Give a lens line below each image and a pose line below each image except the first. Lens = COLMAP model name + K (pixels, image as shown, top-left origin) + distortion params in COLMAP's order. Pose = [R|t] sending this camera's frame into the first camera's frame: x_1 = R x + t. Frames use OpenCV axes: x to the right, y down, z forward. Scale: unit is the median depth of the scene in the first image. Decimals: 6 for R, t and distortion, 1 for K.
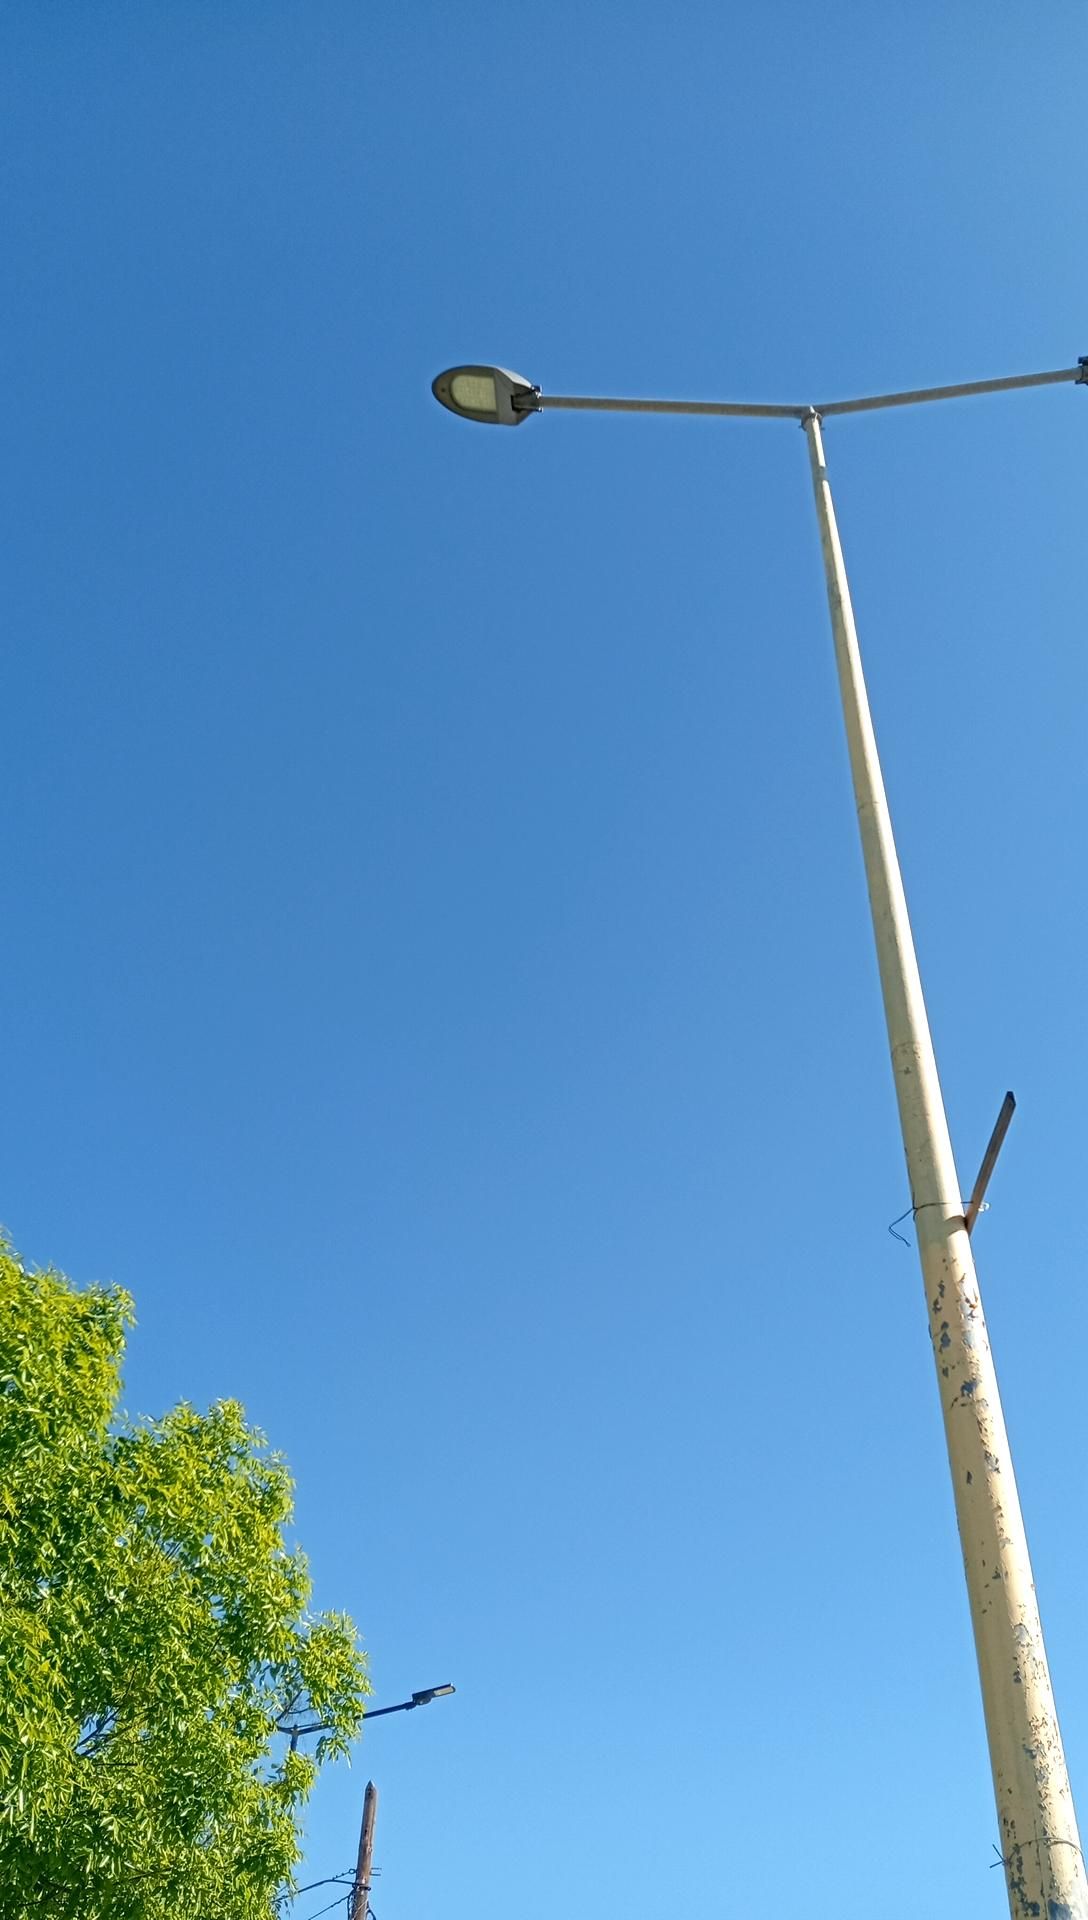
lens RADIAL K [[1544.0, 0, 544.0], [0, 1544.0, 960.0], [0, 0, 1]] dist [0.108377, -0.213287]
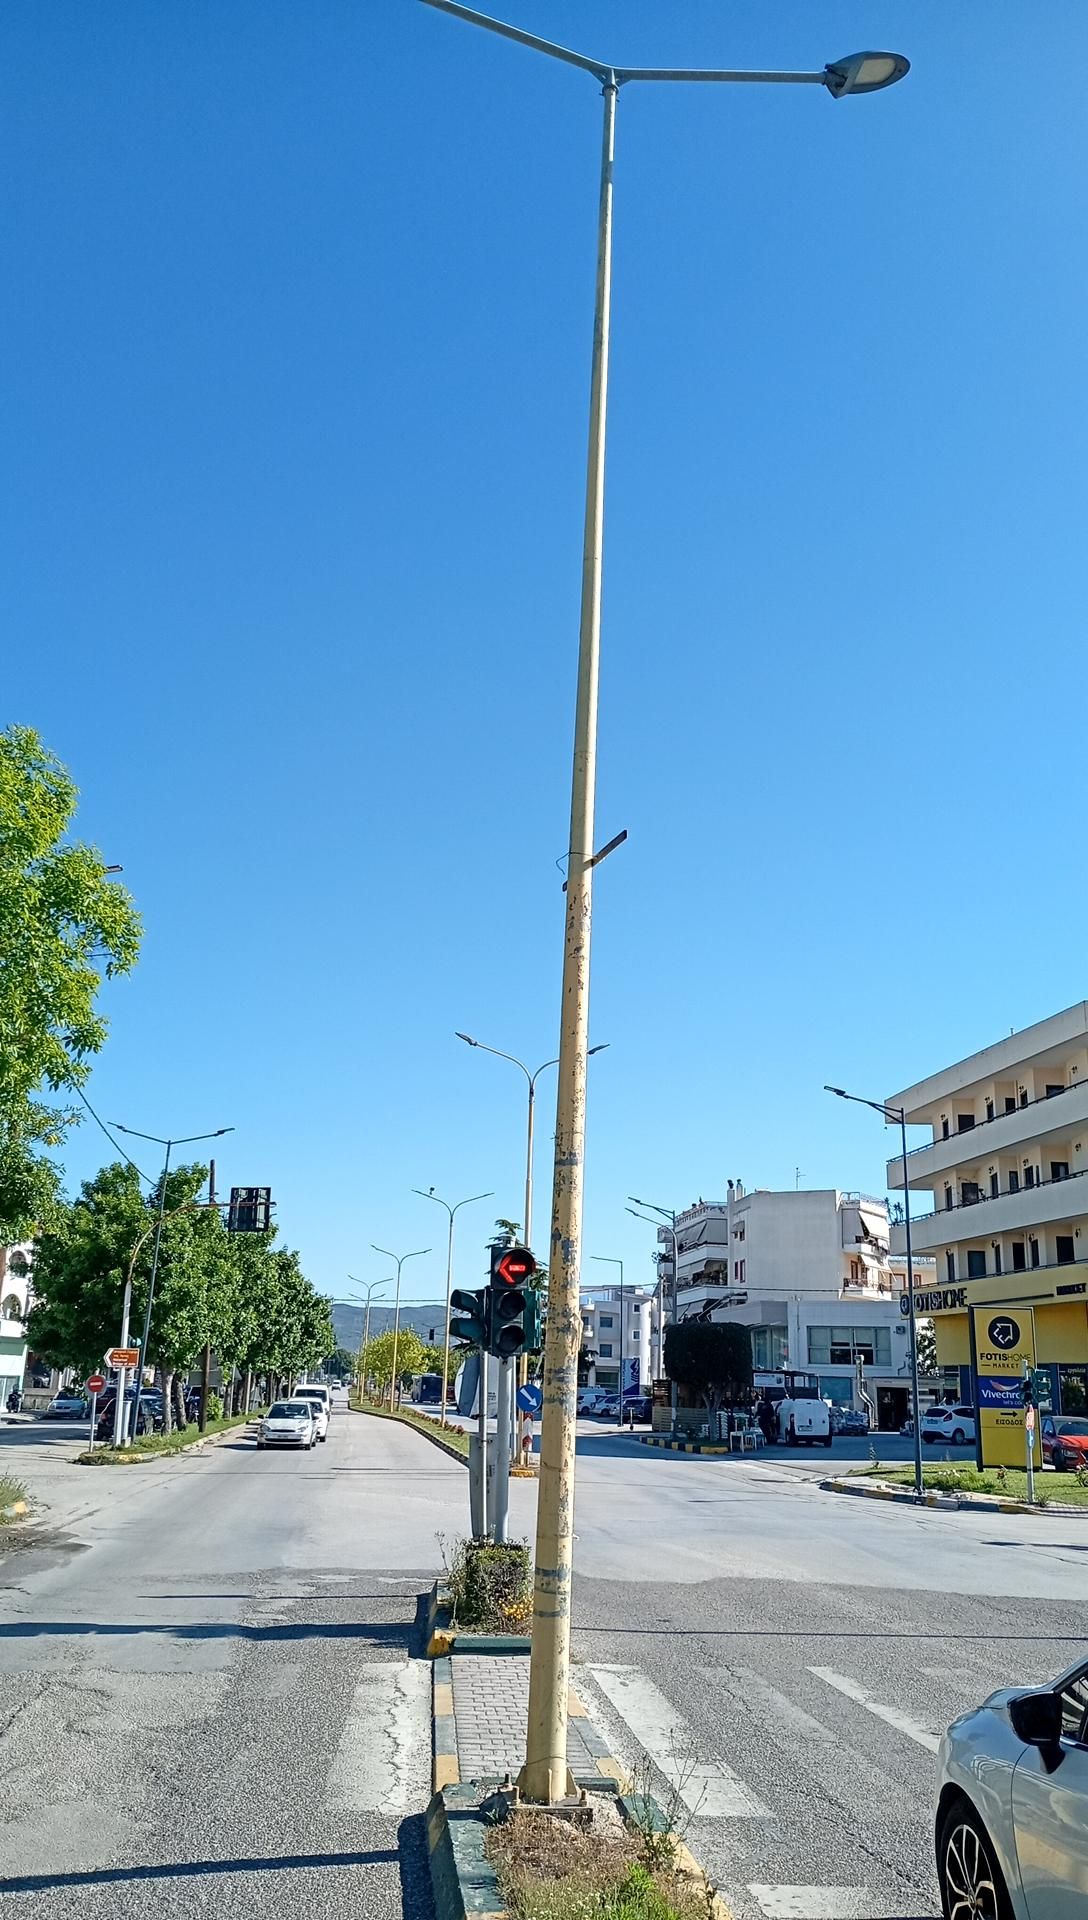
lens RADIAL K [[1544.0, 0, 544.0], [0, 1544.0, 960.0], [0, 0, 1]] dist [0.108377, -0.213287]
pose [[0.963118, 0.071094, 0.259516, -0.363065], [-0.190088, 0.862389, 0.469204, -0.774960], [-0.190446, -0.501230, 0.844097, -0.903988]]
